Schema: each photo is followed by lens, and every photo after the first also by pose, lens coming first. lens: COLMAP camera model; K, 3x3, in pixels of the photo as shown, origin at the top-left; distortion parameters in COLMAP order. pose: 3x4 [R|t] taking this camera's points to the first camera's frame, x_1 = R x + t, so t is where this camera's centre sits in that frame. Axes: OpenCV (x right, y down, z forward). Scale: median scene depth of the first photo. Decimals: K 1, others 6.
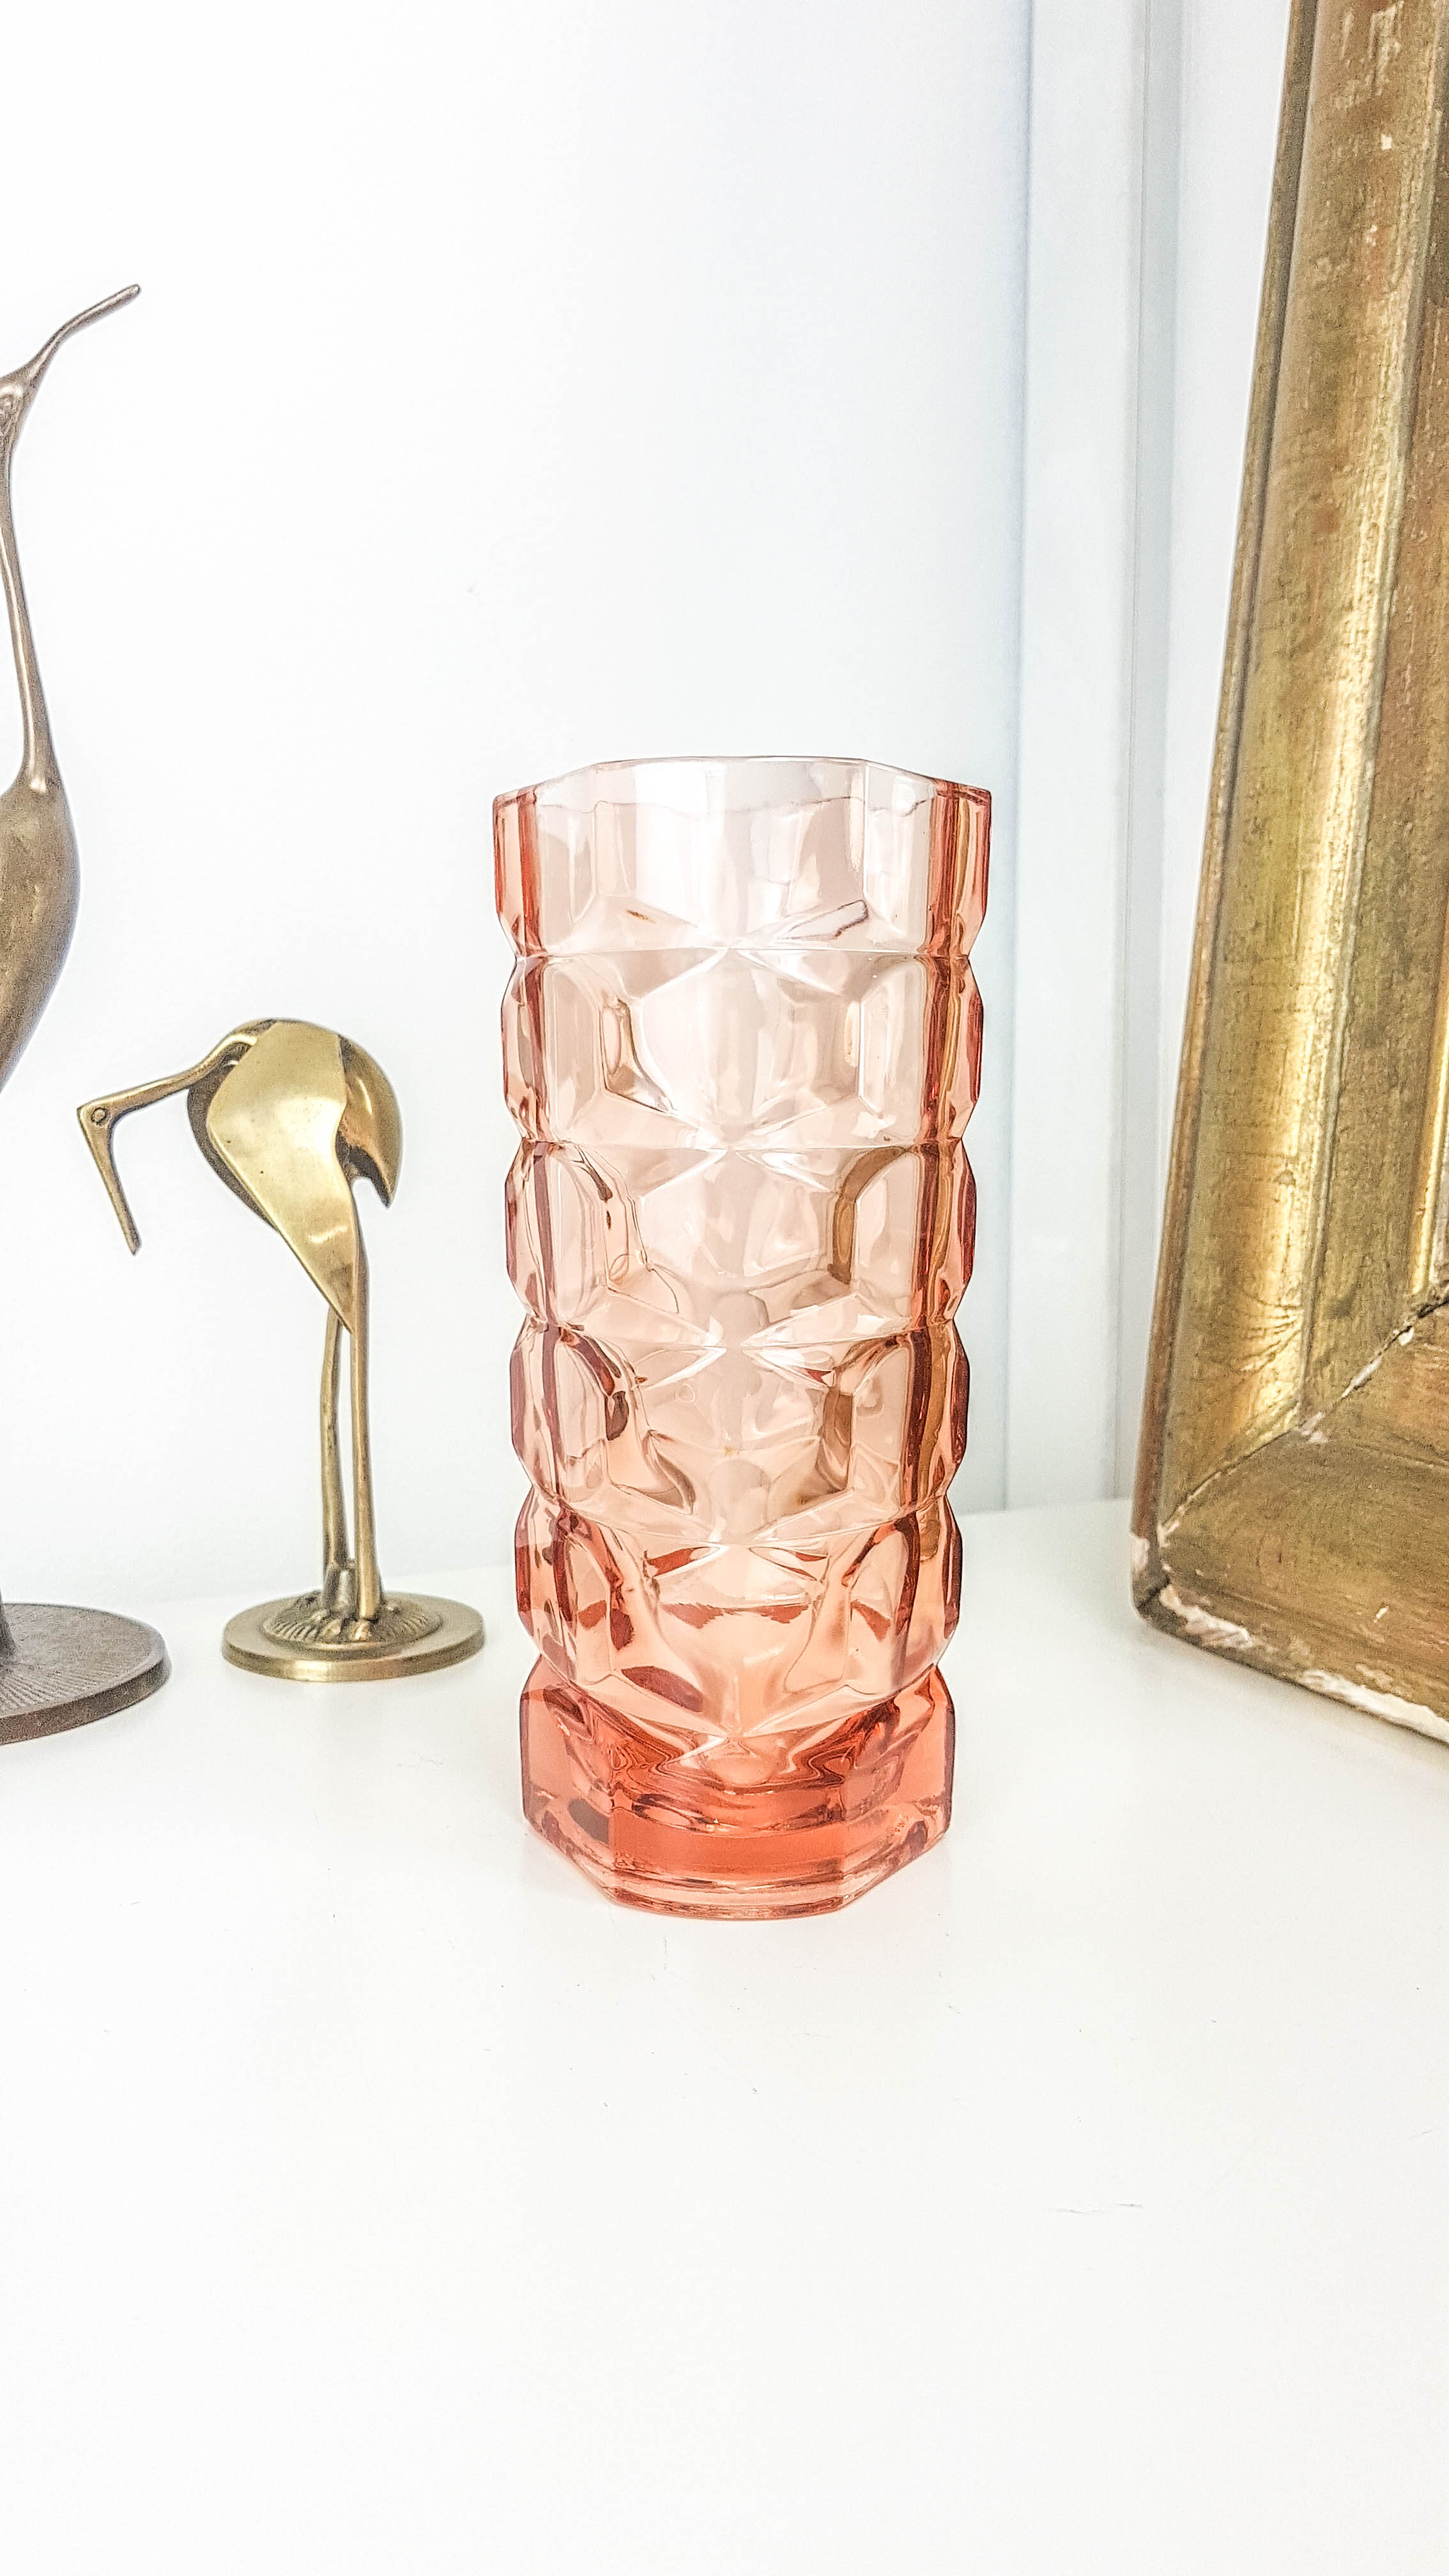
lens RADIAL K [[1993.6, 0, 682.1], [0, 1993.6, 1216.7], [0, 0, 1]] dist [-0.005849, -0.007491]
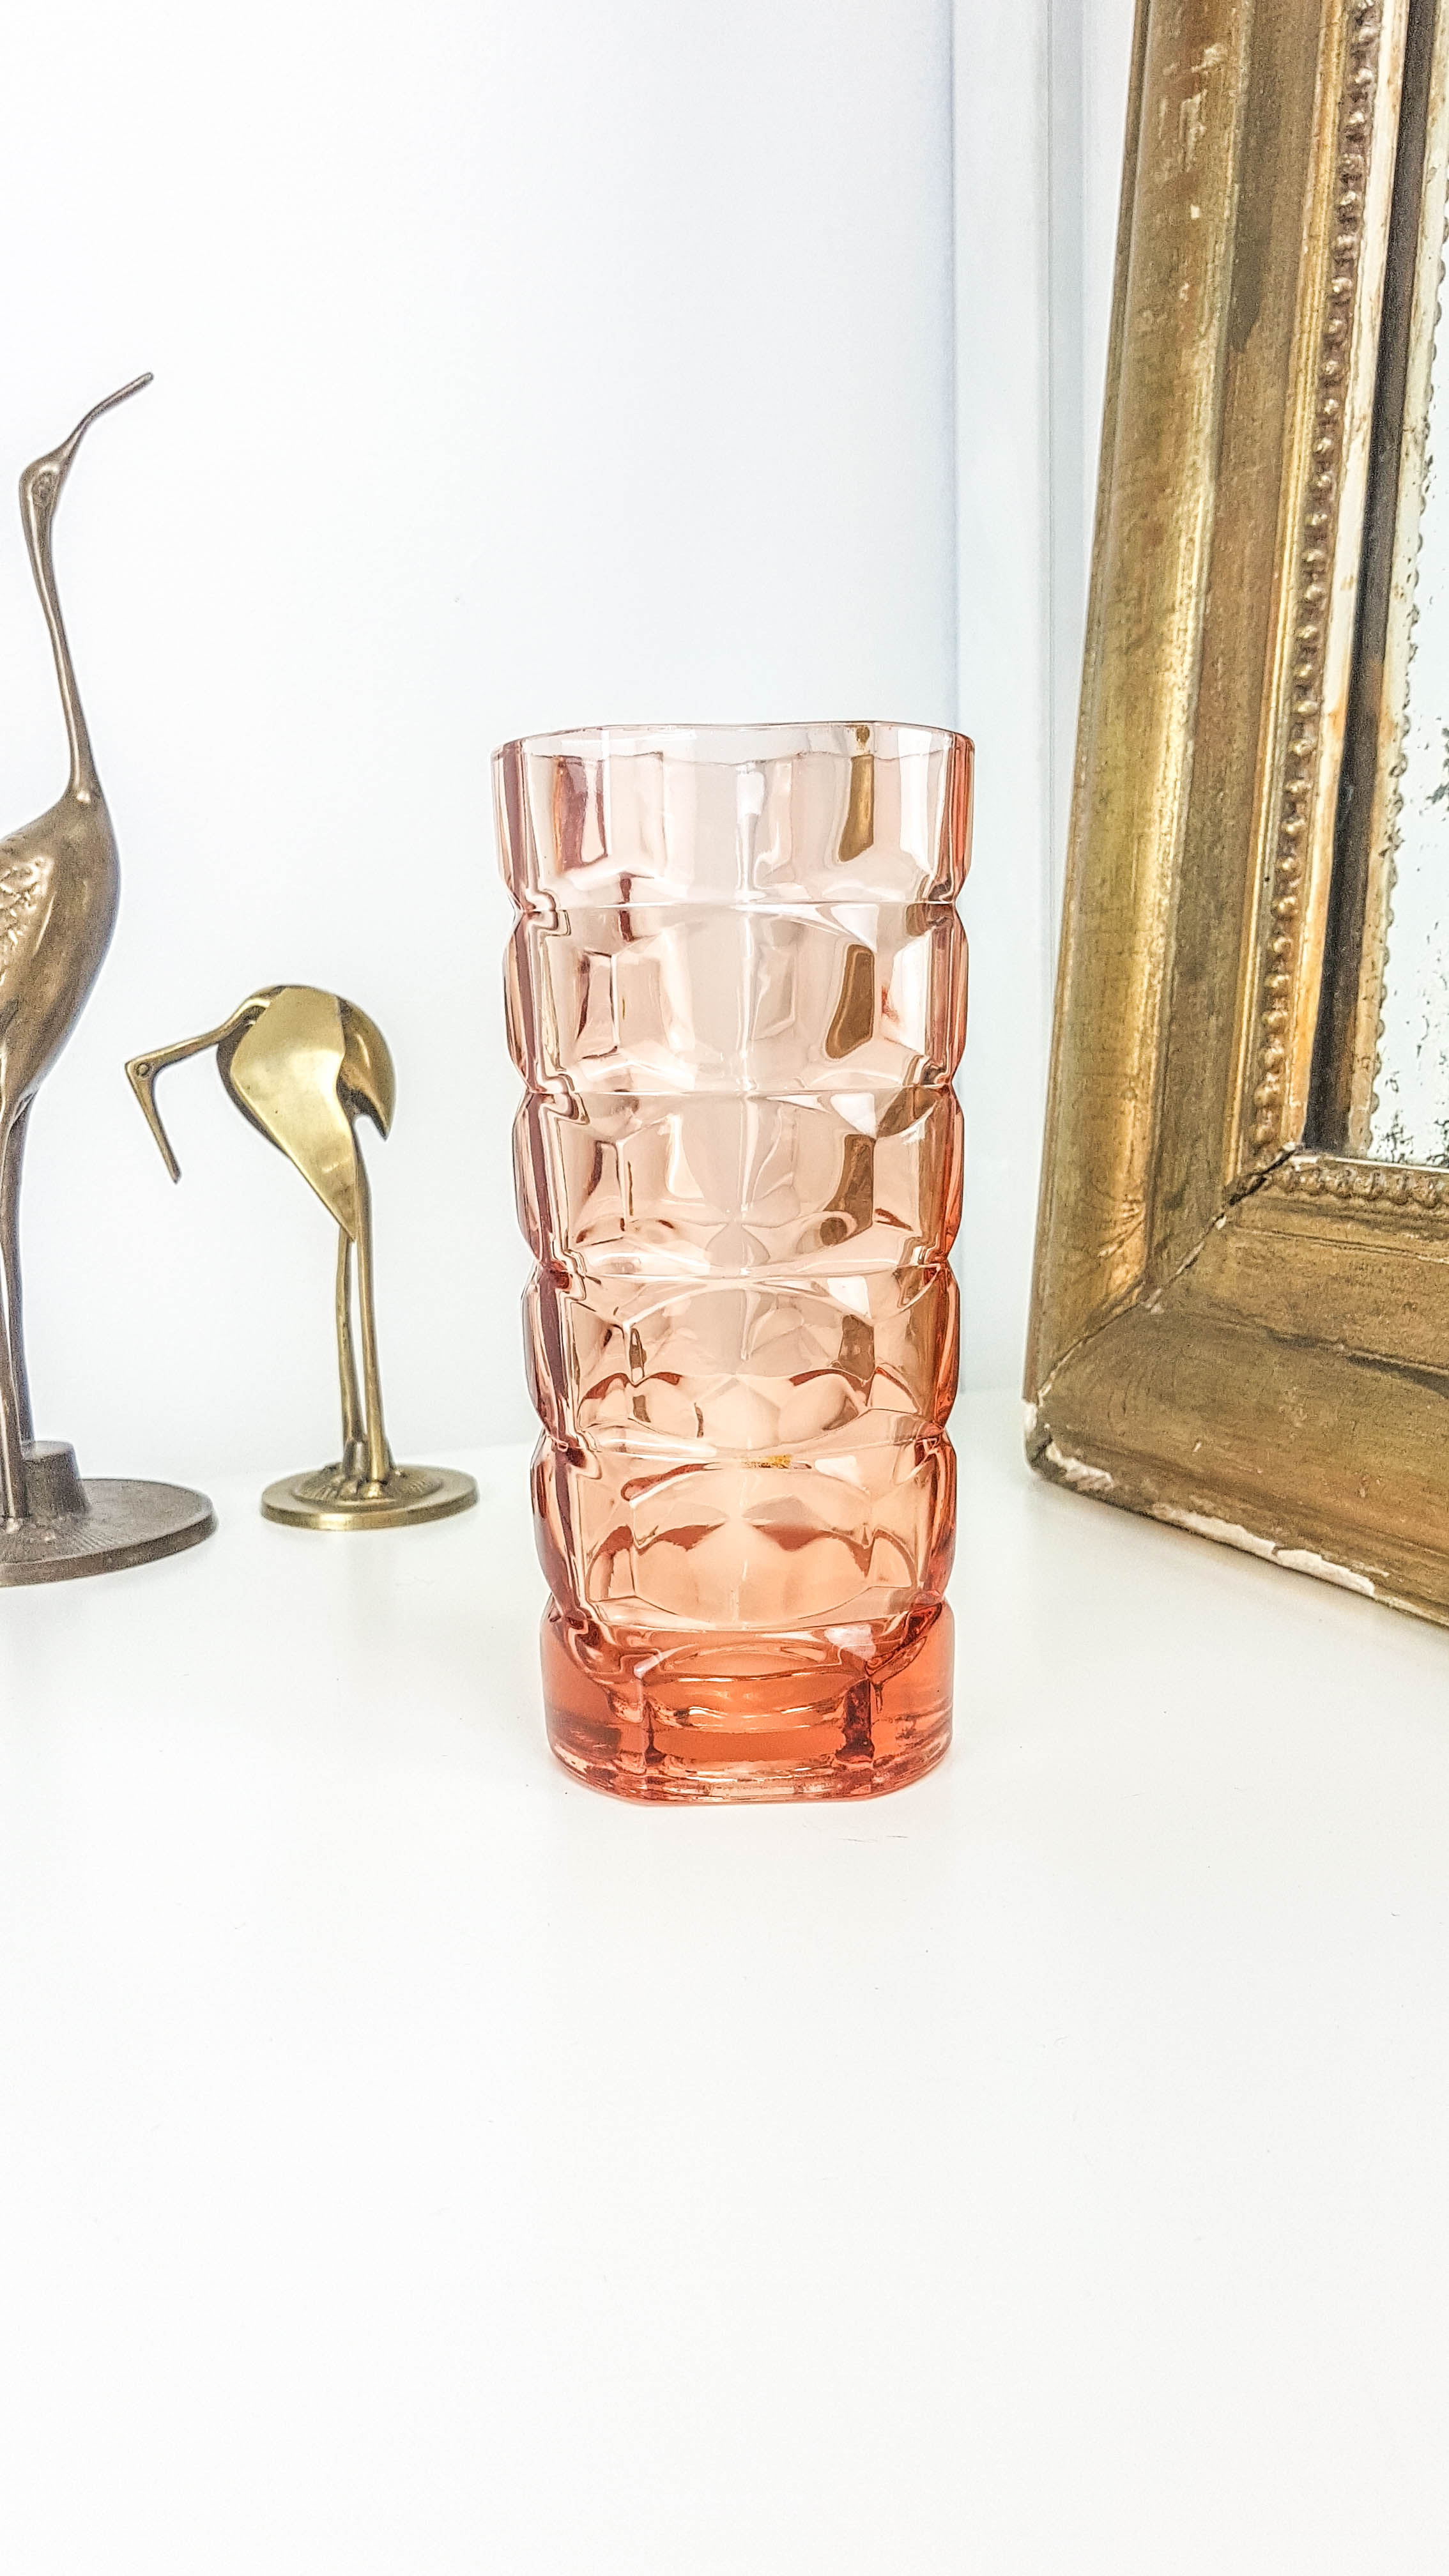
lens RADIAL K [[2003.7, 0, 686.1], [0, 2003.7, 1239.0], [0, 0, 1]] dist [0.002735, -0.047793]
pose [[0.999140, -0.025432, -0.032749, 0.074992], [0.026563, 0.999049, 0.034567, 0.019037], [0.031839, -0.035408, 0.998866, -0.211199]]
